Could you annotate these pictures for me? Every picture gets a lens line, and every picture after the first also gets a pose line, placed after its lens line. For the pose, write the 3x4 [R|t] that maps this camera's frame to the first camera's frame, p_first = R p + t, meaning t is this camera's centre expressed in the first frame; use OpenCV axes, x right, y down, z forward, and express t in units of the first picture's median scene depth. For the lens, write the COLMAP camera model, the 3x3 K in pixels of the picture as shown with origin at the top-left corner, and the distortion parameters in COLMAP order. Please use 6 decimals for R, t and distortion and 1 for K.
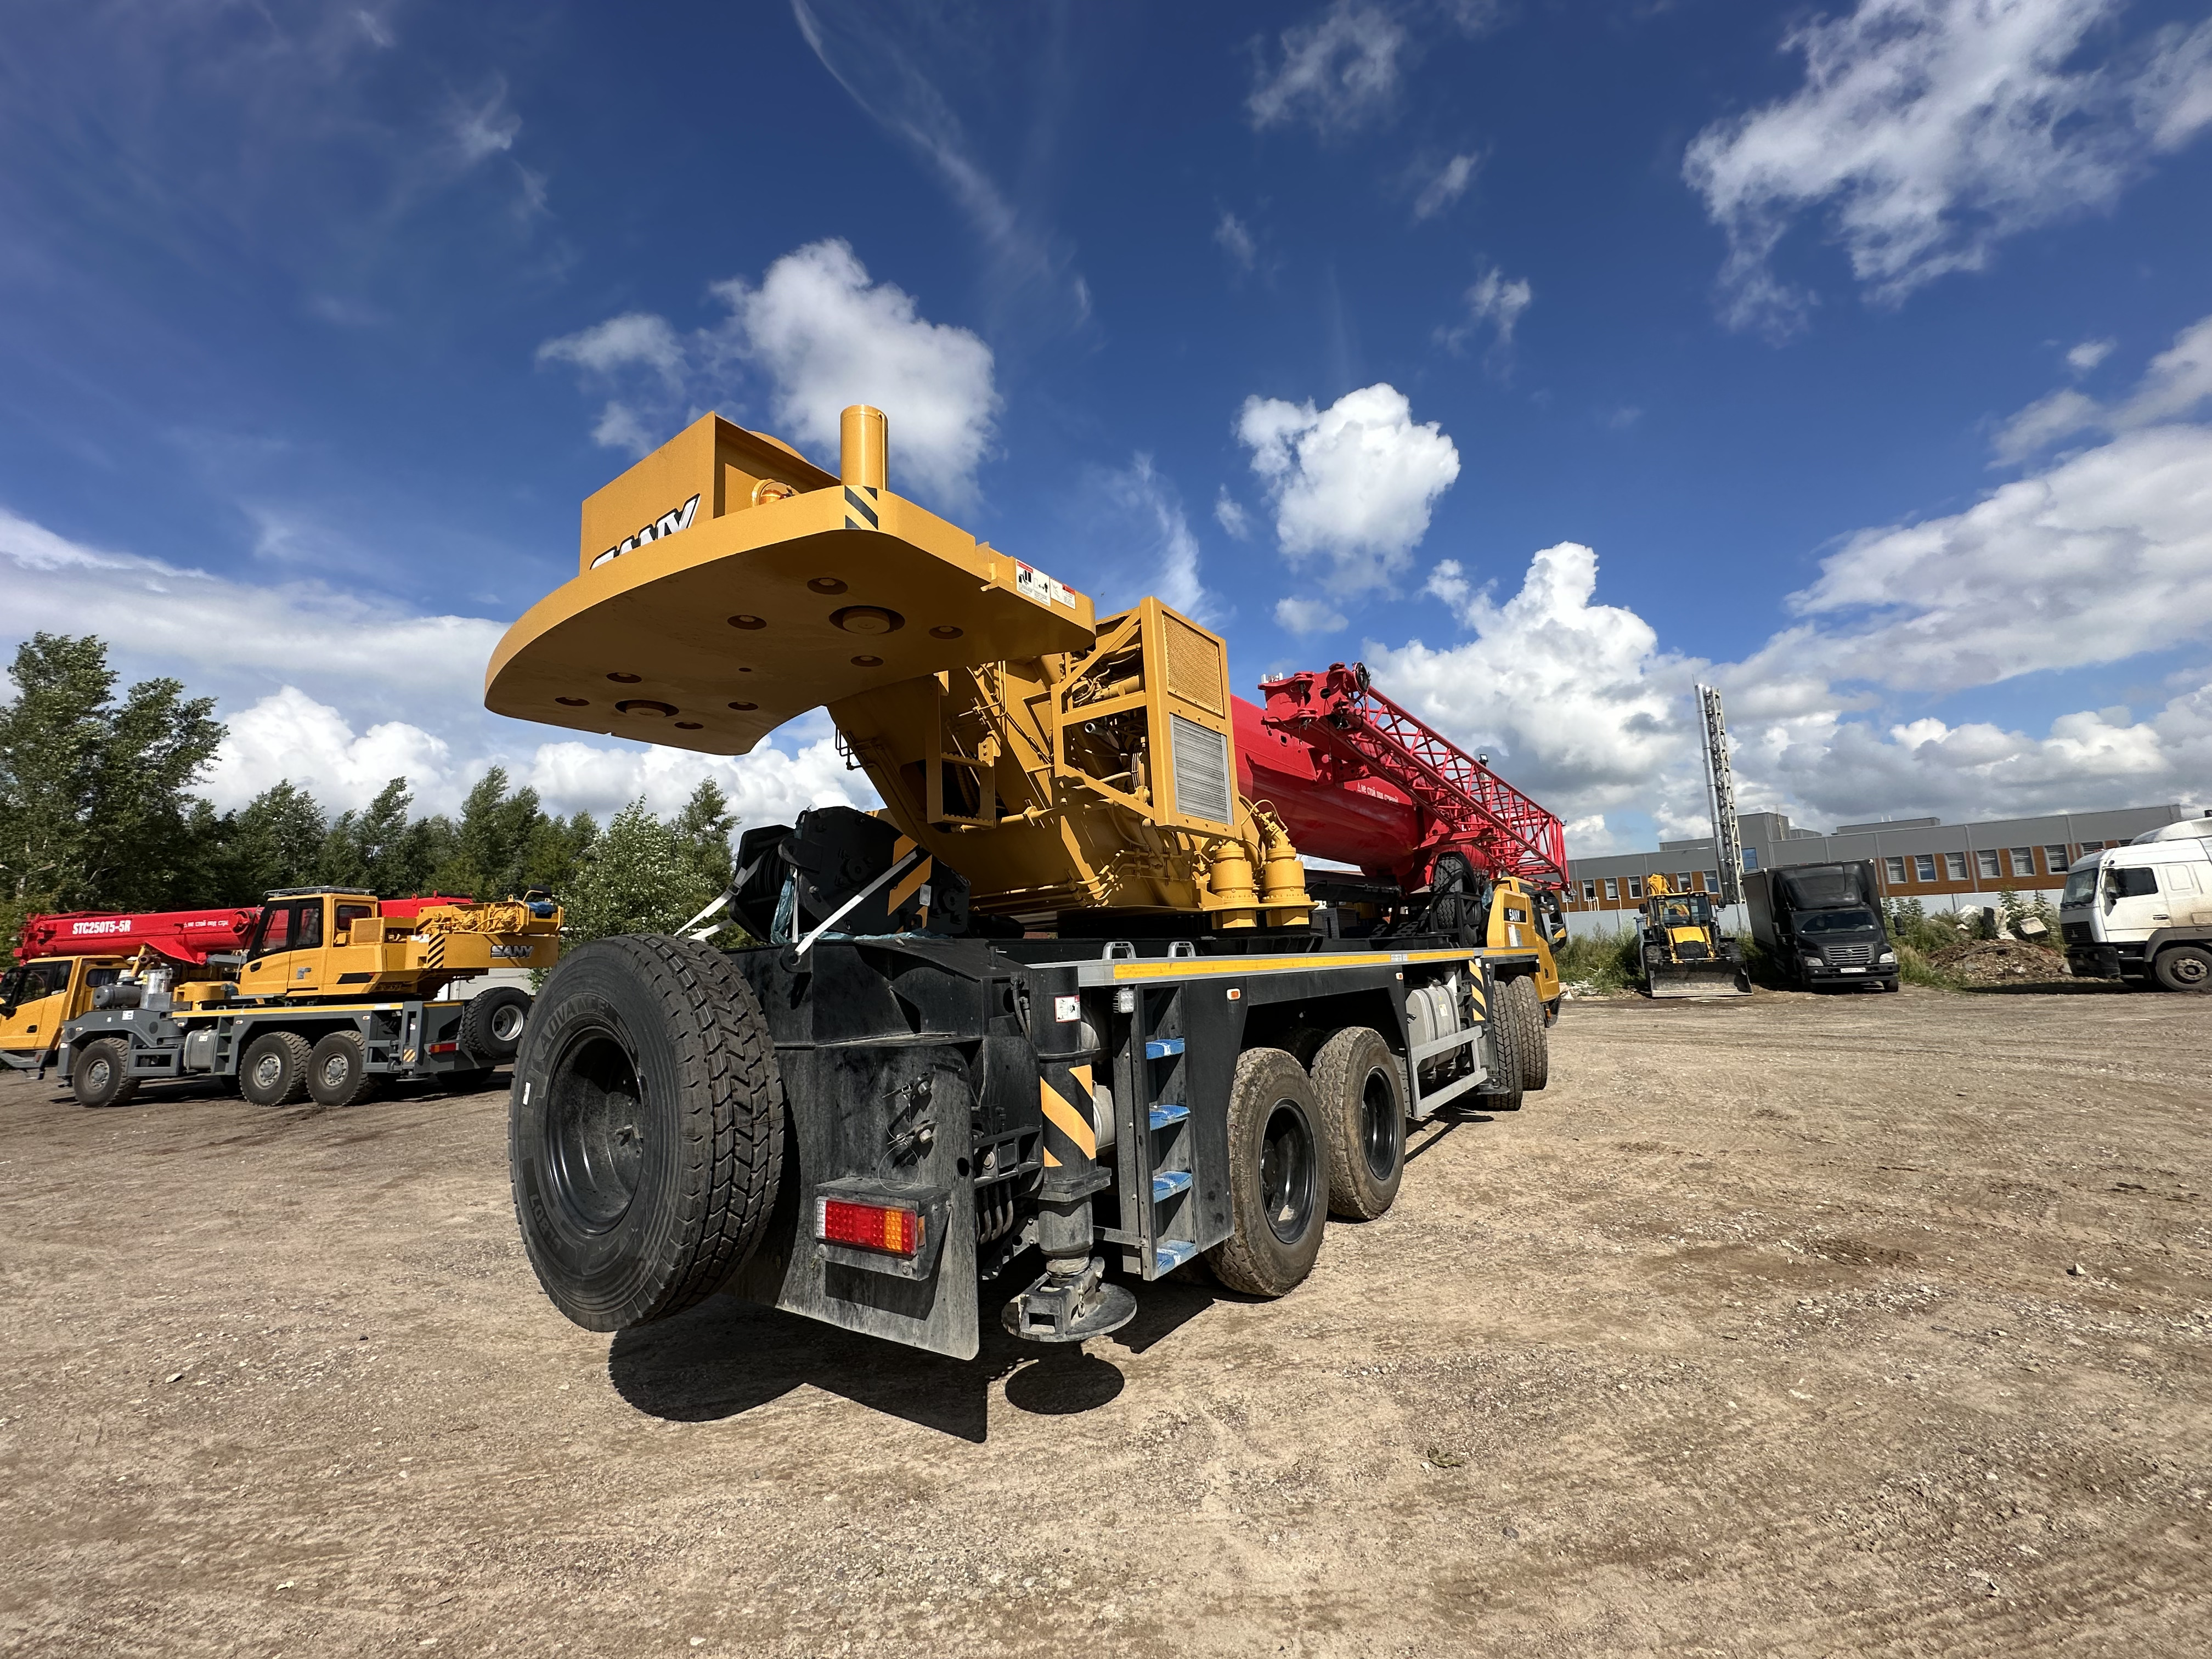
lens RADIAL K [[881.0, 0, 1106.0], [0, 881.0, 829.5], [0, 0, 1]] dist [0.000024, -0.000923]
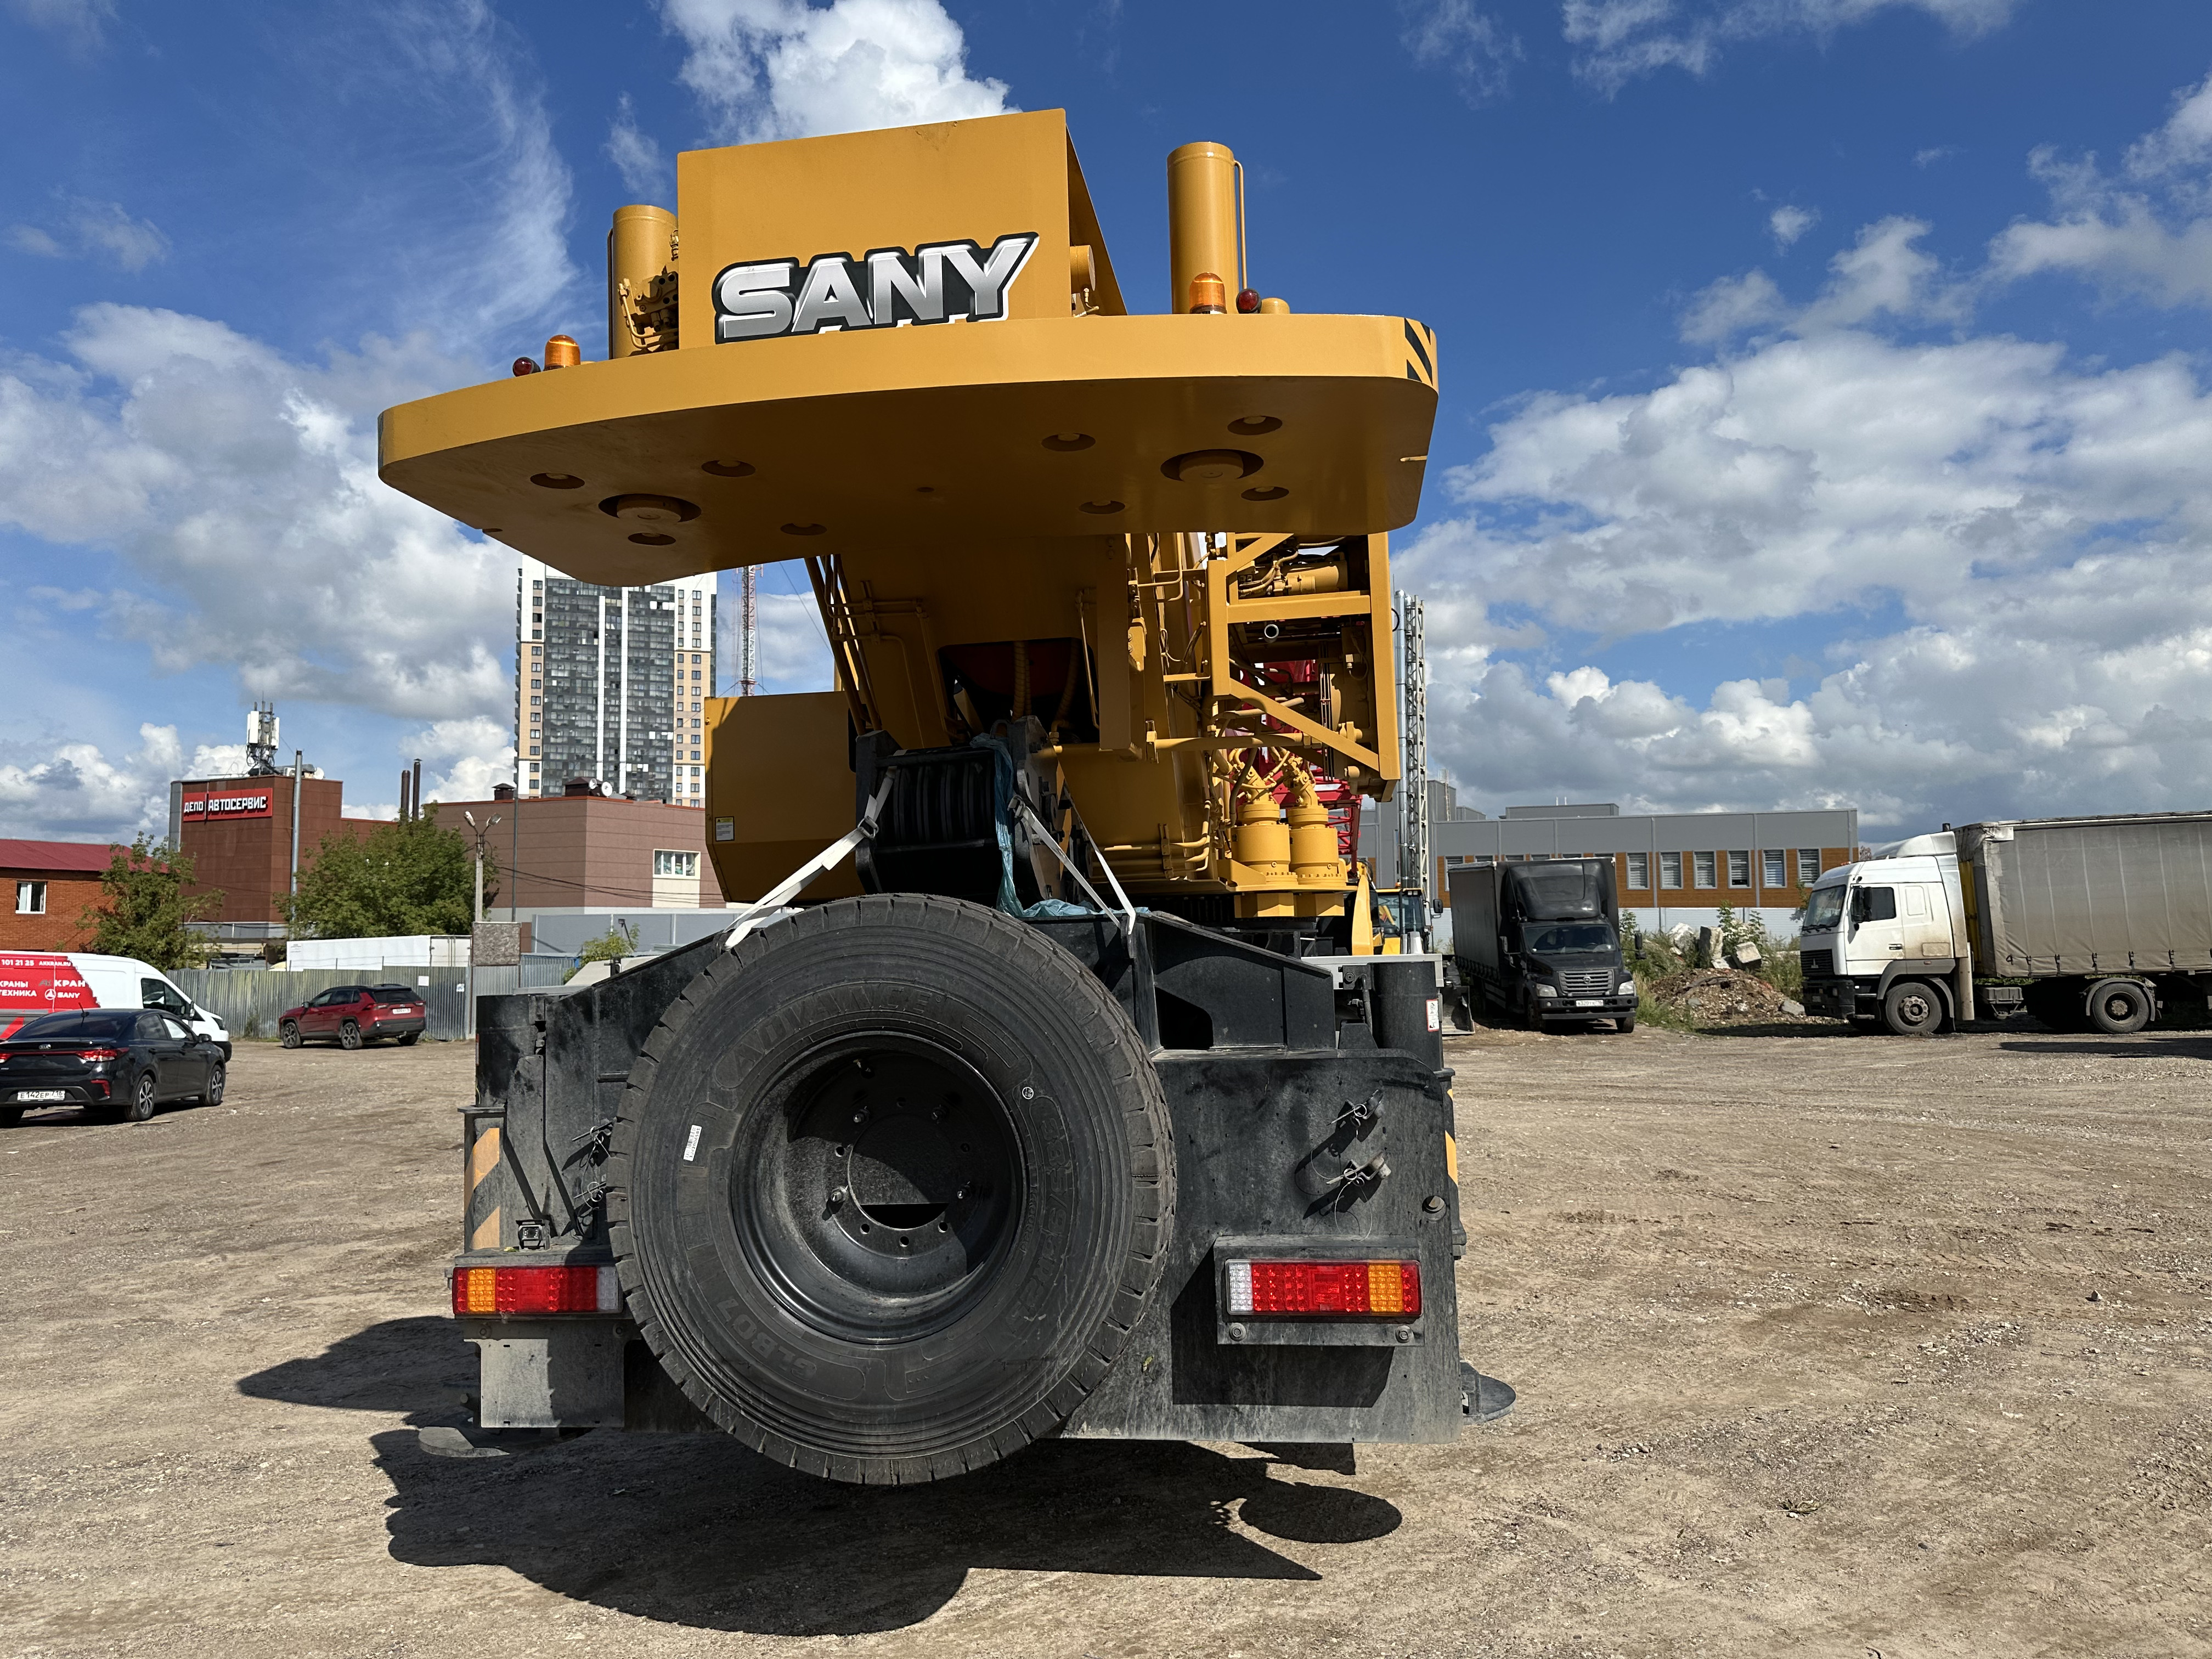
lens RADIAL K [[1554.8, 0, 1106.9], [0, 1554.8, 789.8], [0, 0, 1]] dist [0.020601, -0.024661]
pose [[0.899046, 0.074329, 0.431499, -0.798834], [-0.086458, 0.996219, 0.008533, 0.017926], [-0.429234, -0.044978, 0.902073, -0.090691]]
